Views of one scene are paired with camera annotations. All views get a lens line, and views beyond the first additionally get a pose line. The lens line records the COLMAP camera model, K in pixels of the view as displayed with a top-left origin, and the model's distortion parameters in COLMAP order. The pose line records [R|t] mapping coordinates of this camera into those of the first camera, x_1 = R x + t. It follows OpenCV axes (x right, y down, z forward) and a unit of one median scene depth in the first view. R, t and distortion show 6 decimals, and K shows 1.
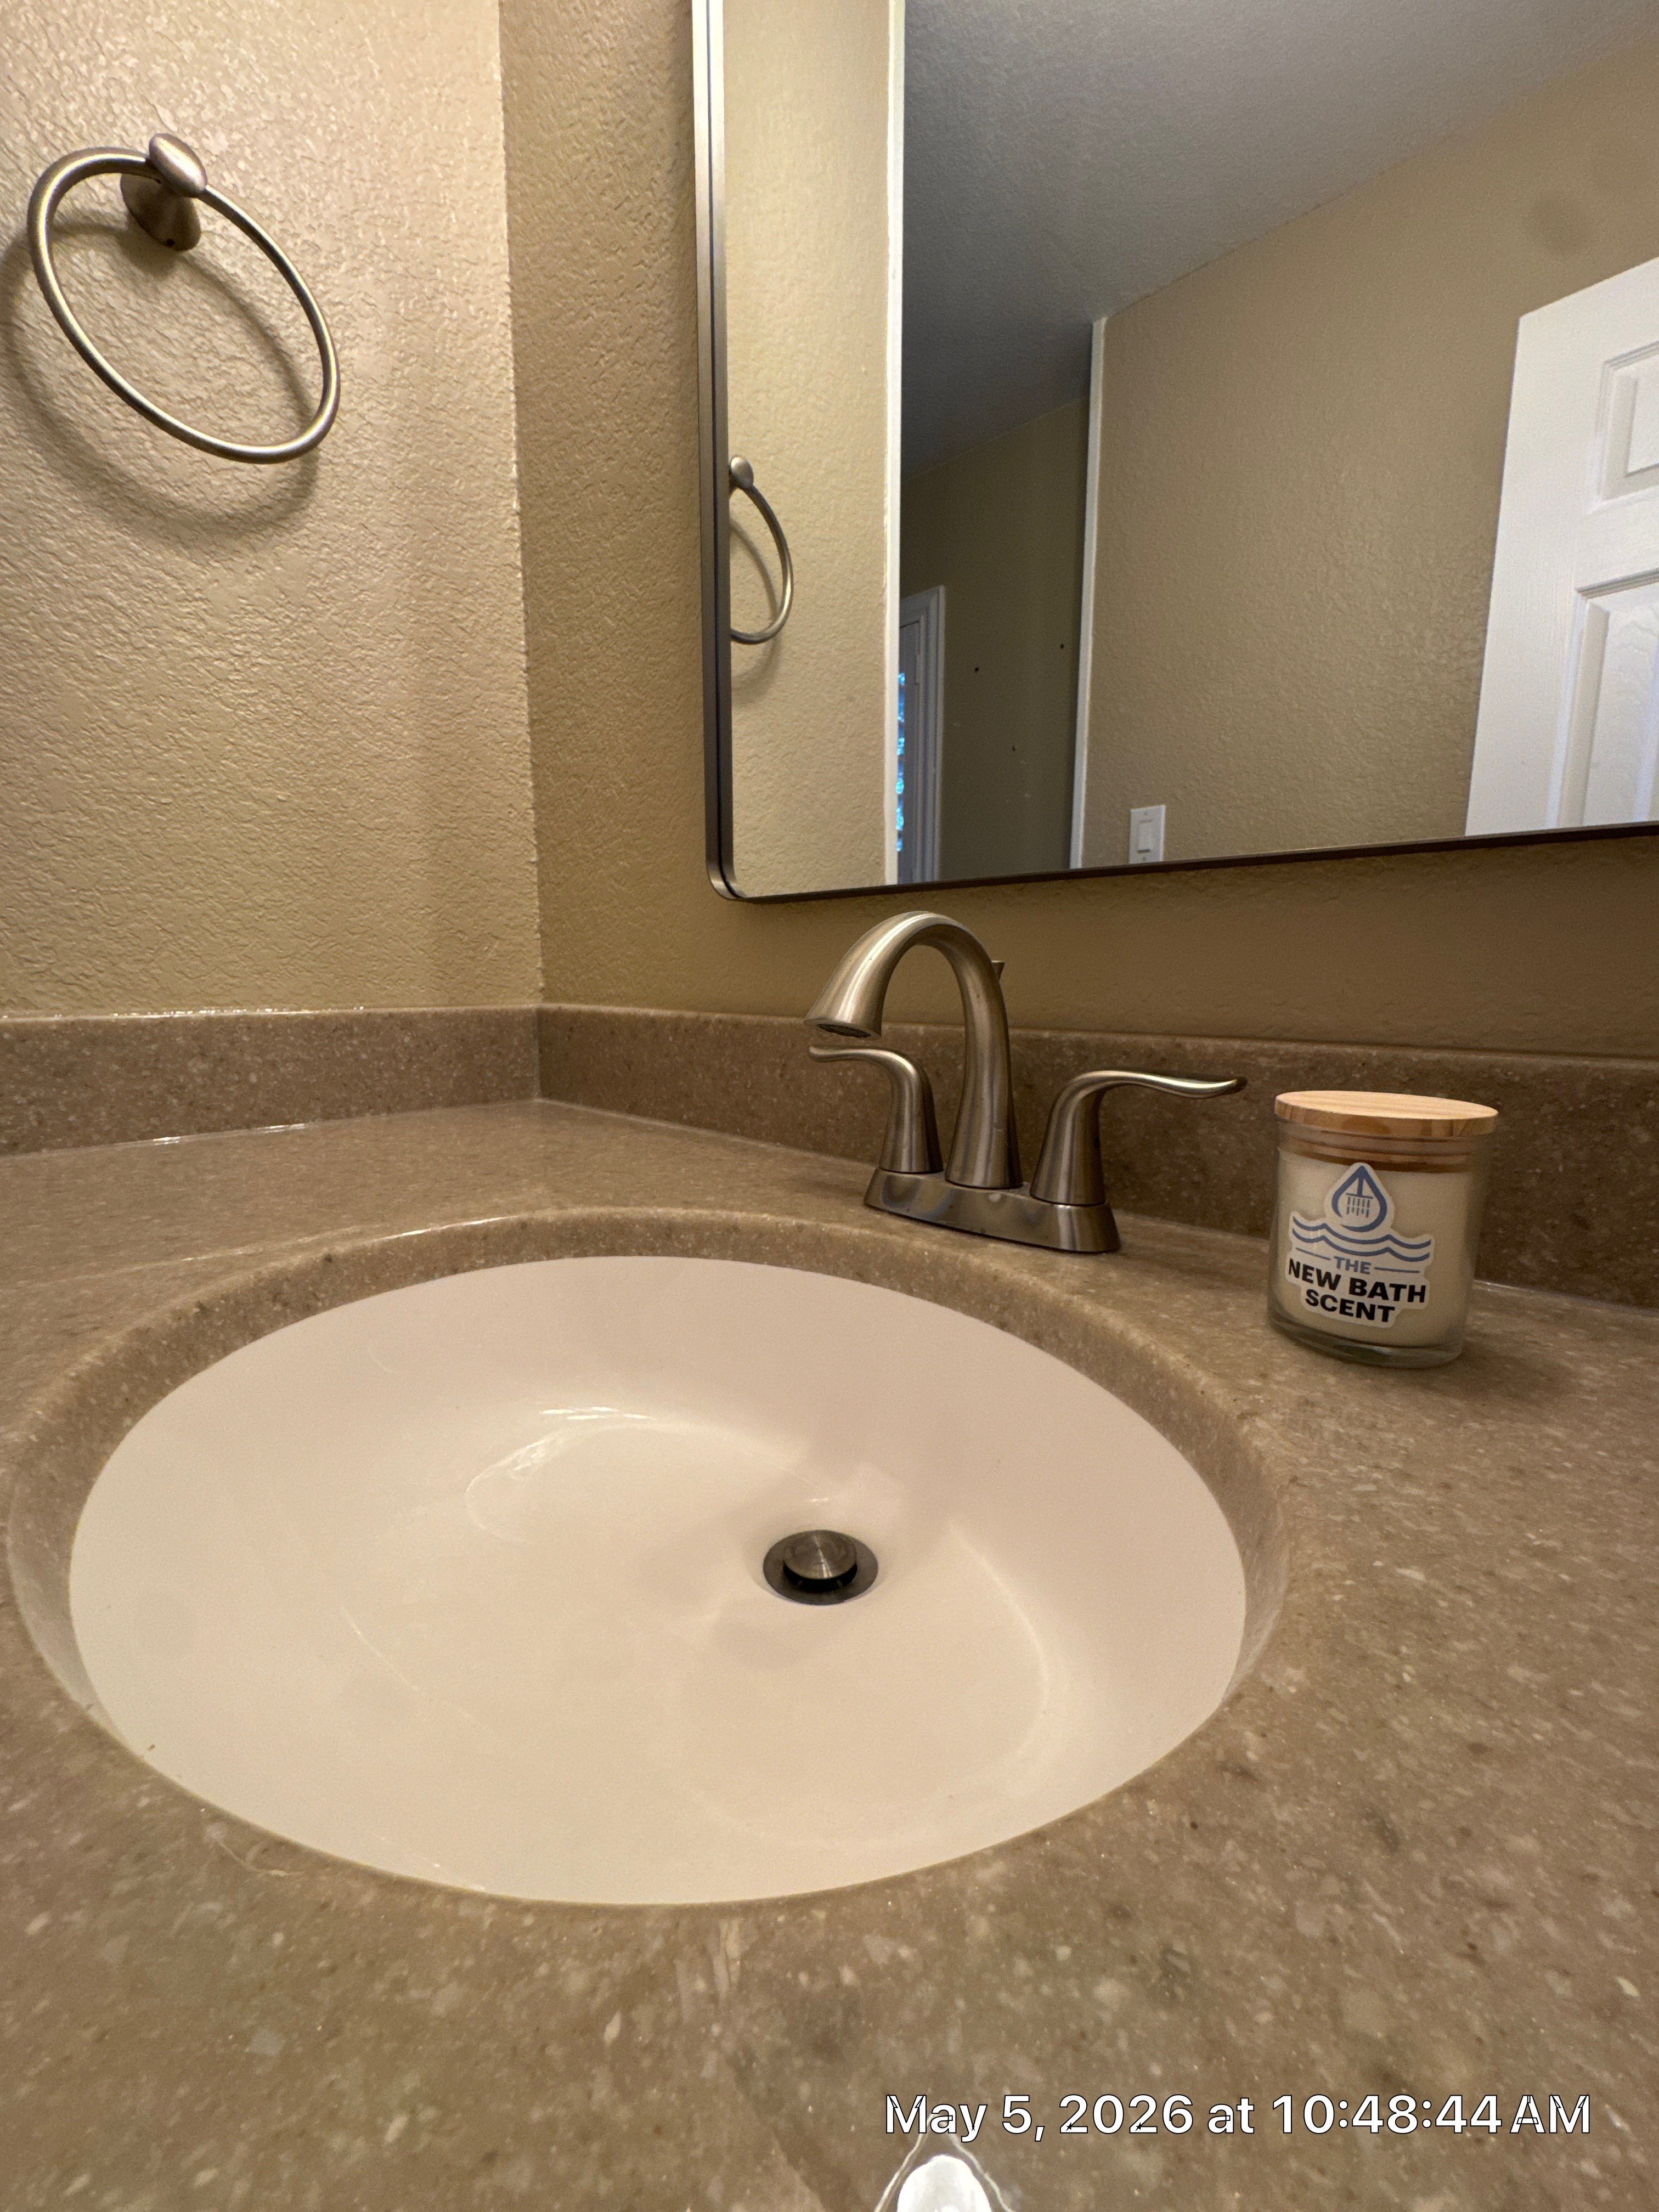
lens RADIAL K [[877.2, 0, 829.5], [0, 877.2, 1106.0], [0, 0, 1]] dist [-0.000438, -0.000451]
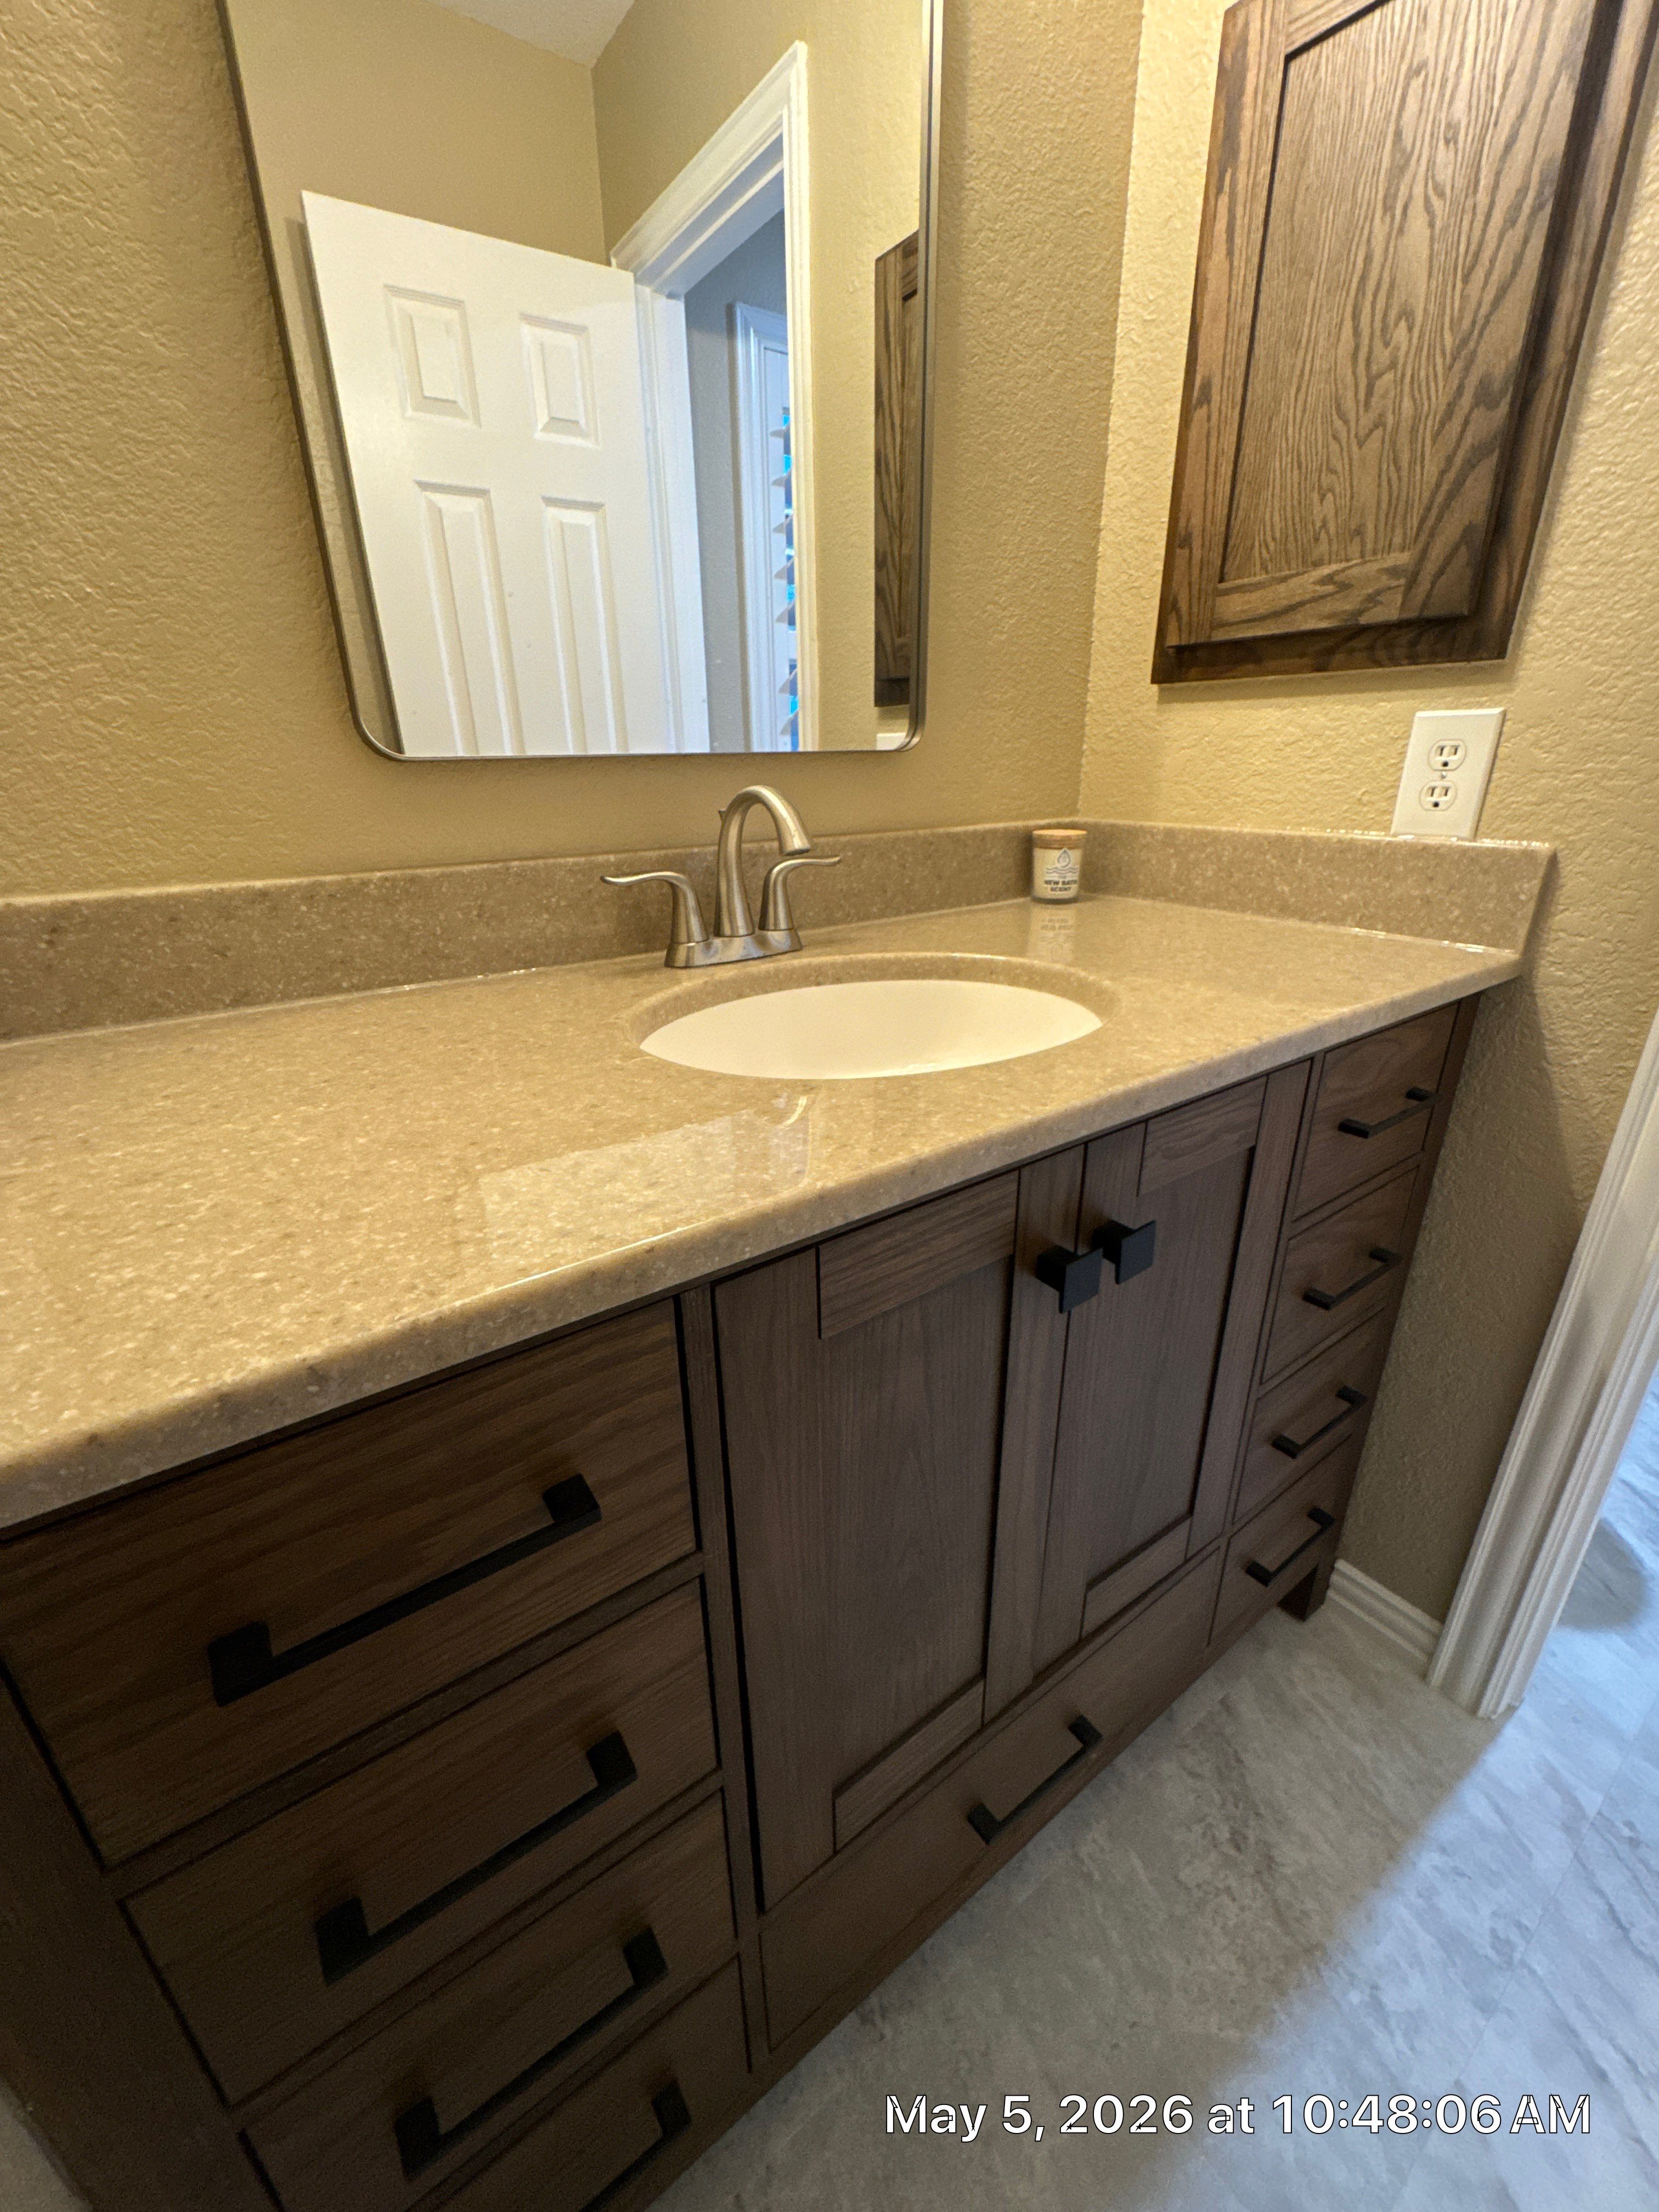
lens RADIAL K [[877.2, 0, 829.5], [0, 877.2, 1106.0], [0, 0, 1]] dist [-0.000438, -0.000451]
pose [[0.217605, -0.371985, 0.902372, -1.072725], [0.161284, 0.925521, 0.342635, -0.121210], [-0.962619, 0.070979, 0.261393, 0.241227]]
